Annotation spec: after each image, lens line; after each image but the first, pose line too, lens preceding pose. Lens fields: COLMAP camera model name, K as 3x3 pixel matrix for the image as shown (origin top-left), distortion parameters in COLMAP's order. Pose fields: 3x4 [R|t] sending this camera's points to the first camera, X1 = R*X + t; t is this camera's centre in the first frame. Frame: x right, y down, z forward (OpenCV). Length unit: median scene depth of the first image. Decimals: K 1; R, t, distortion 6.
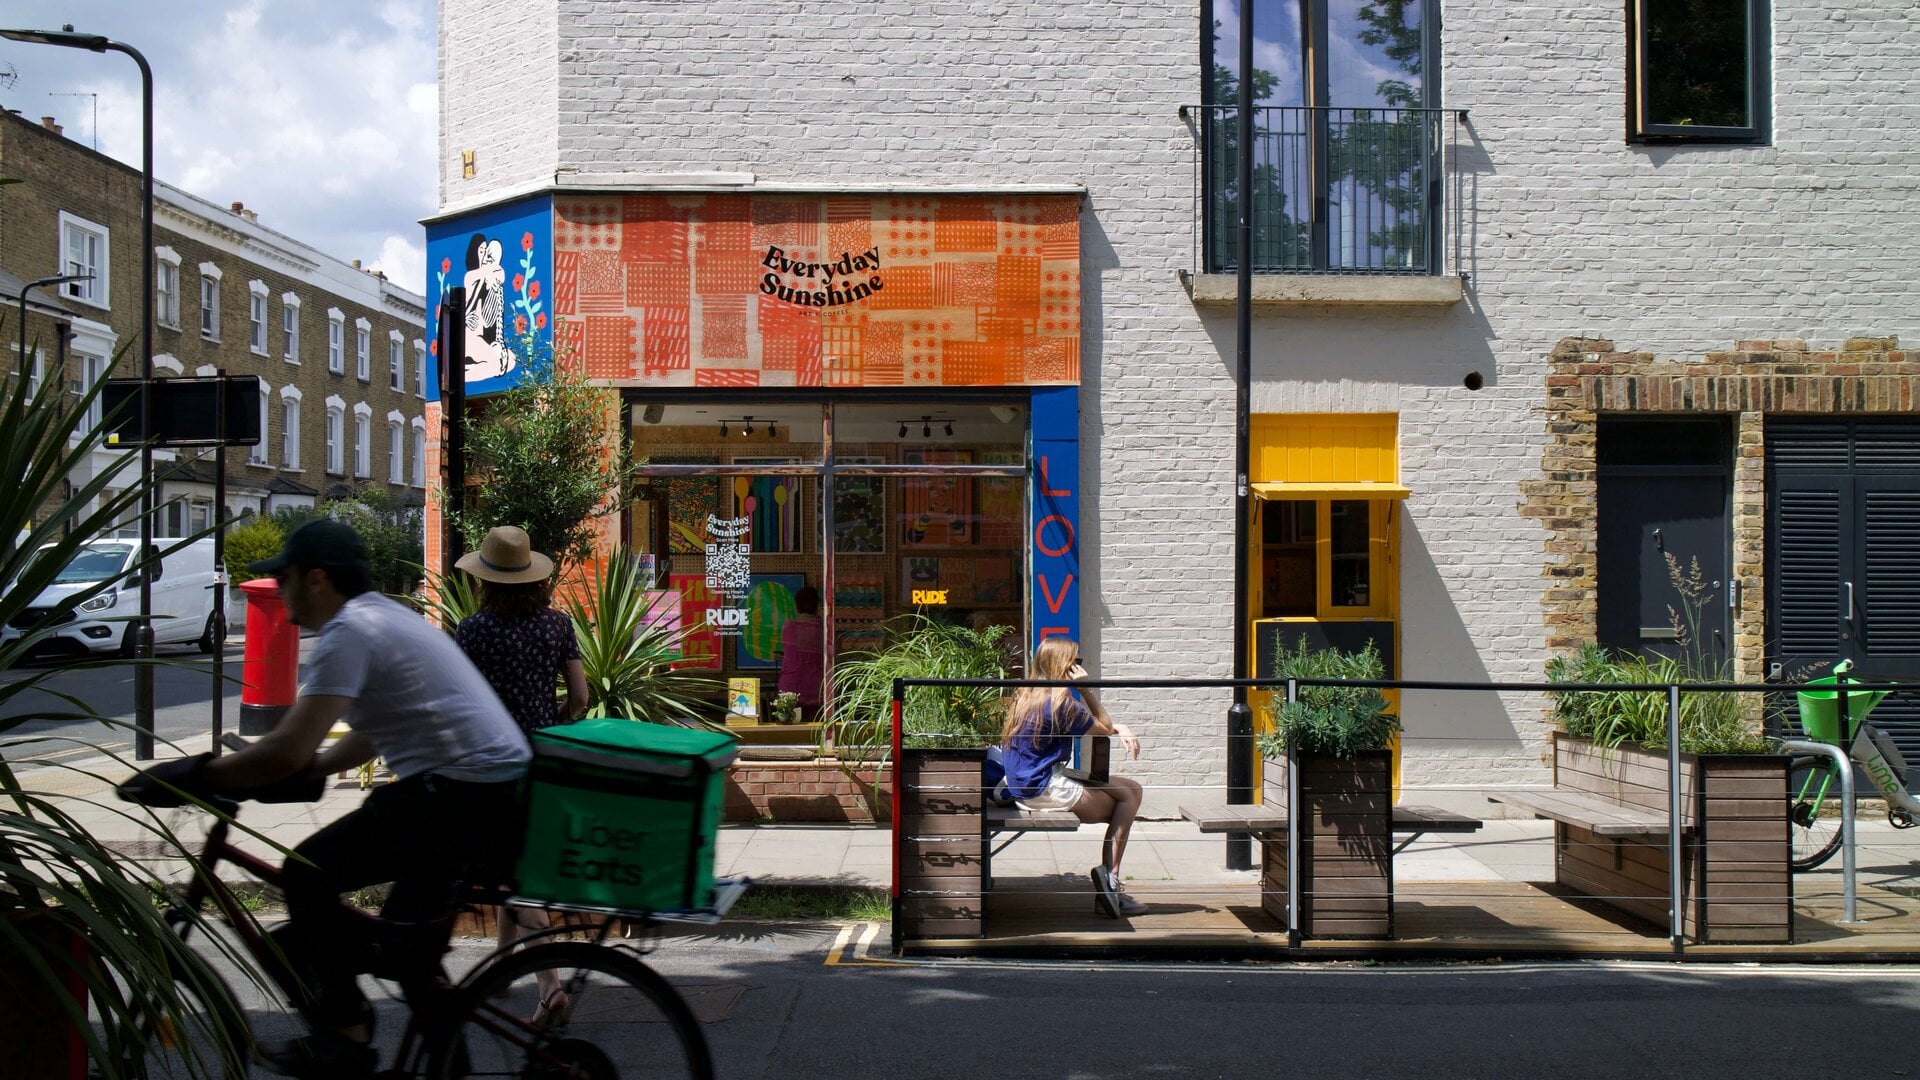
lens RADIAL K [[1839.9, 0, 977.4], [0, 1839.9, 547.8], [0, 0, 1]] dist [-0.066986, 0.154943]
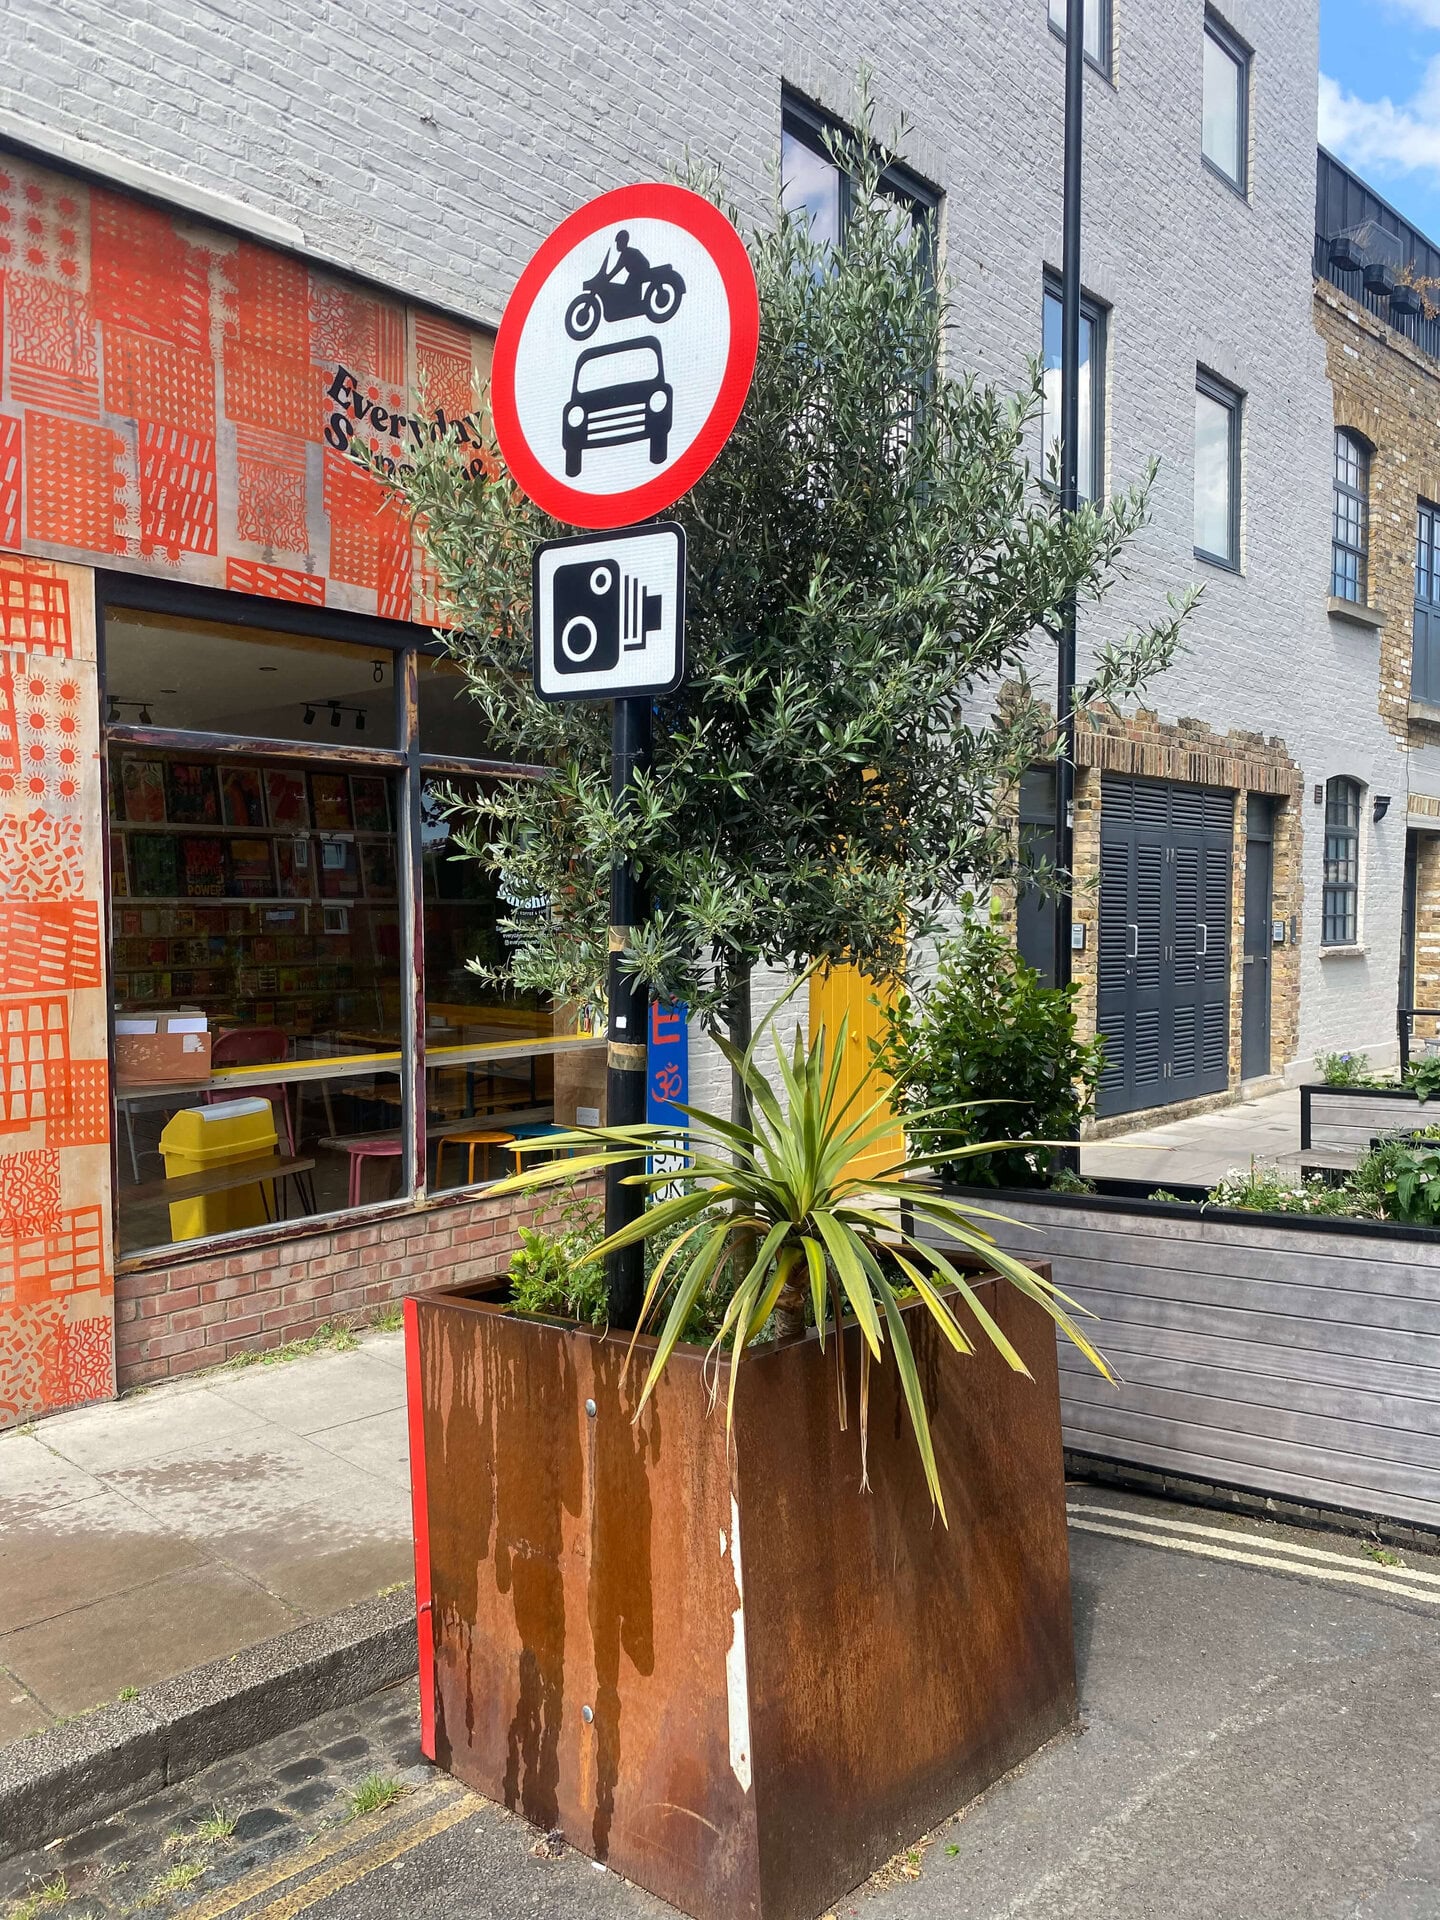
lens RADIAL K [[1465.3, 0, 719.6], [0, 1465.3, 980.4], [0, 0, 1]] dist [-0.000868, -0.001736]
pose [[0.683133, -0.036511, 0.729380, -0.374328], [-0.010242, 0.998172, 0.059559, 0.001707], [-0.730222, -0.048157, 0.681511, 0.580363]]
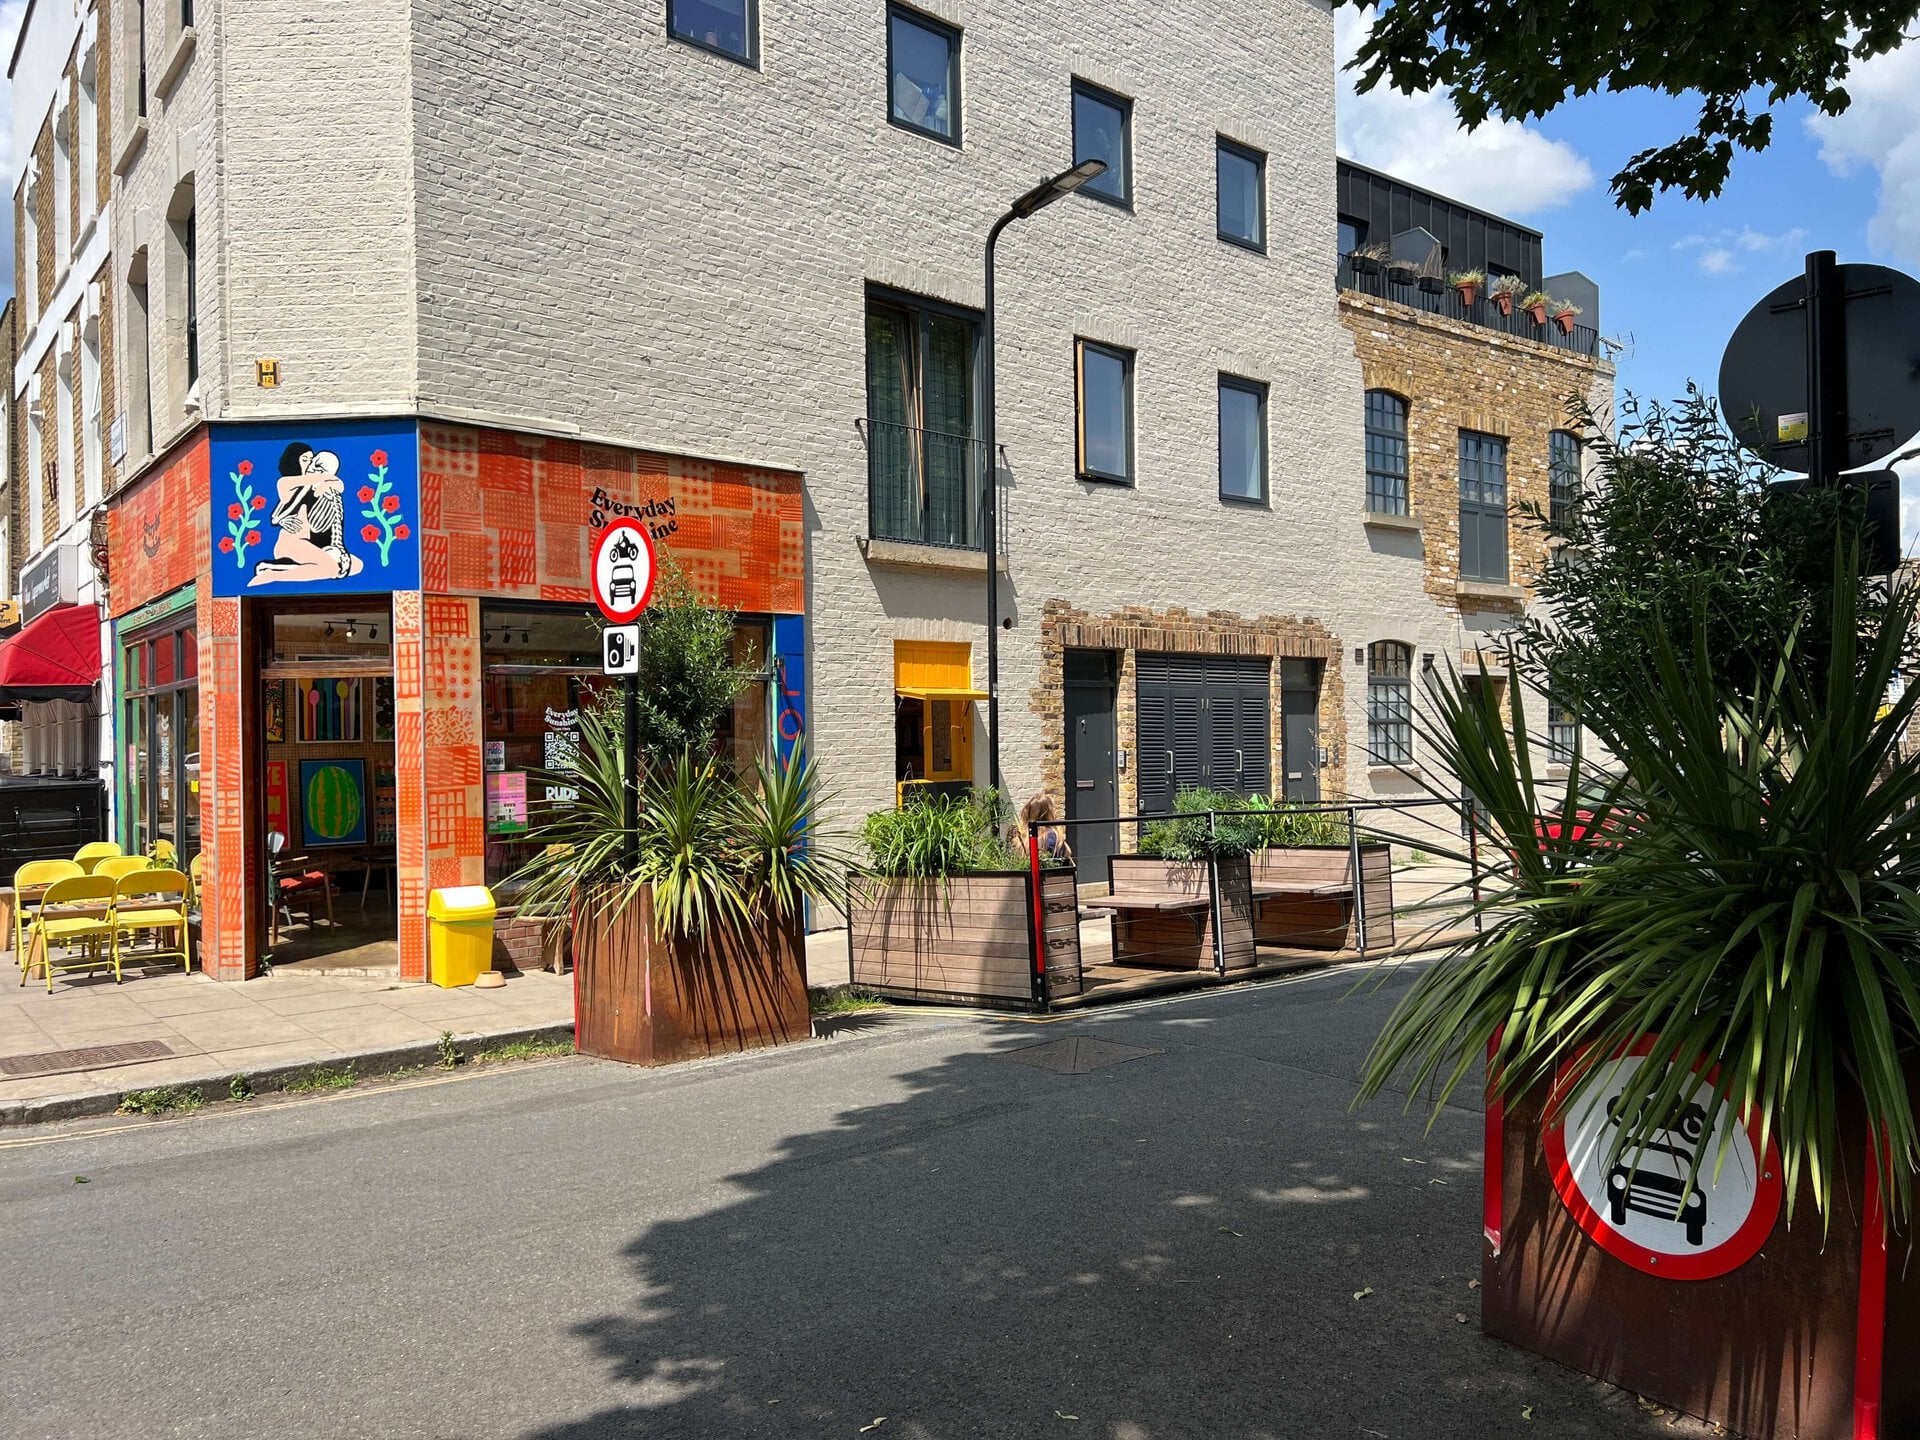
lens RADIAL K [[1424.7, 0, 961.4], [0, 1424.7, 726.8], [0, 0, 1]] dist [0.112019, -0.247241]
pose [[0.764184, -0.003182, 0.644991, -0.539552], [0.006830, 0.999972, -0.003159, -0.000975], [-0.644963, 0.006819, 0.764184, 0.115385]]
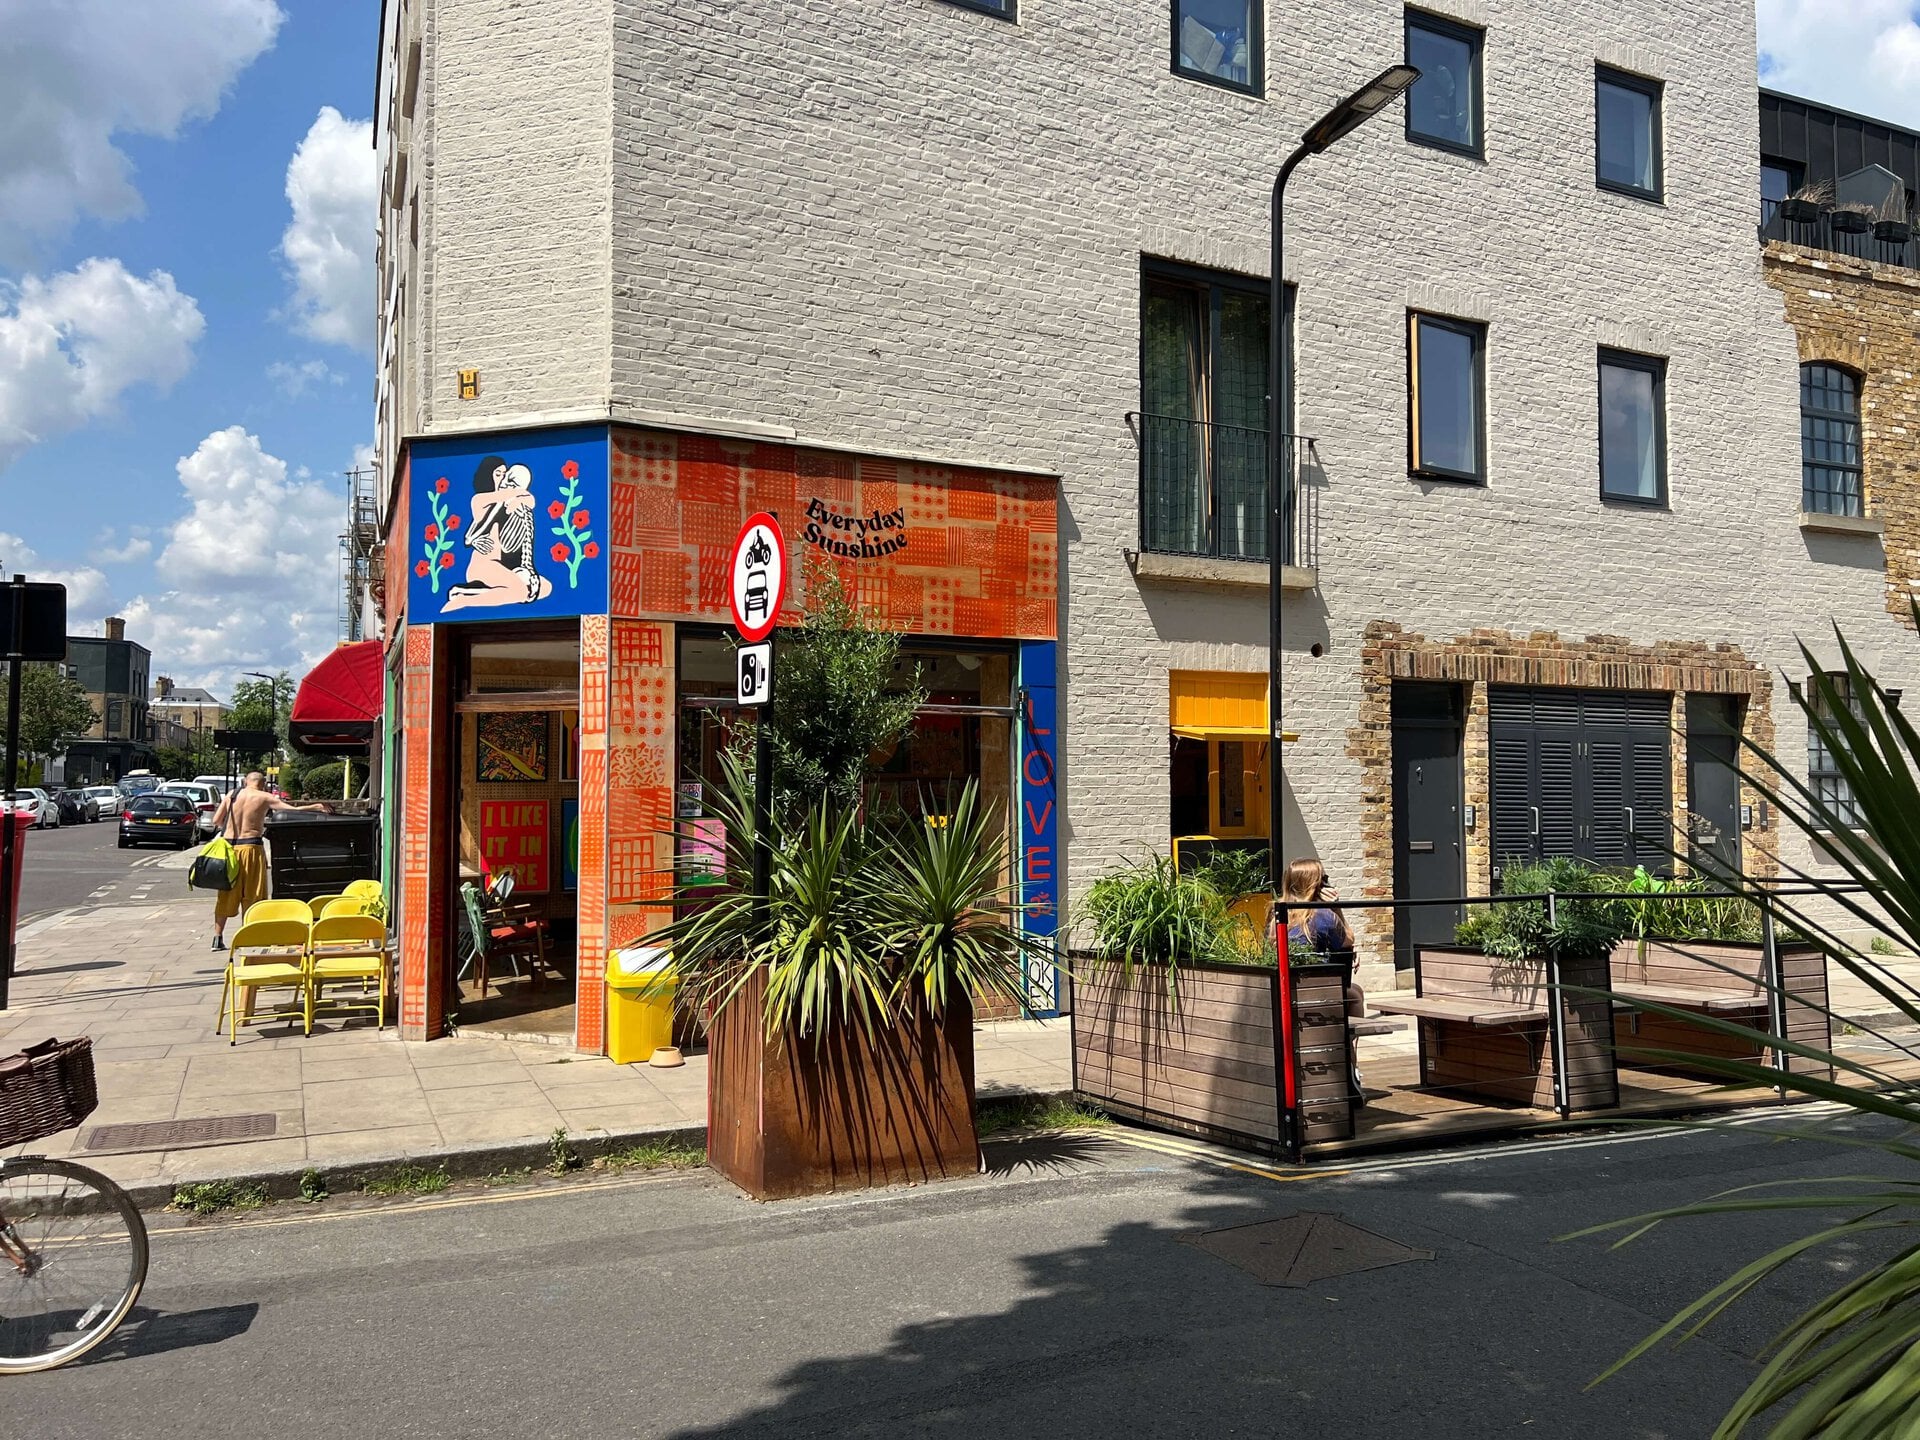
lens RADIAL K [[1429.2, 0, 977.8], [0, 1429.2, 719.7], [0, 0, 1]] dist [0.071048, -0.095250]
pose [[0.902704, 0.022607, 0.429668, -0.380798], [-0.006504, 0.999222, -0.038910, -0.002106], [-0.430213, 0.032330, 0.902148, 0.202550]]
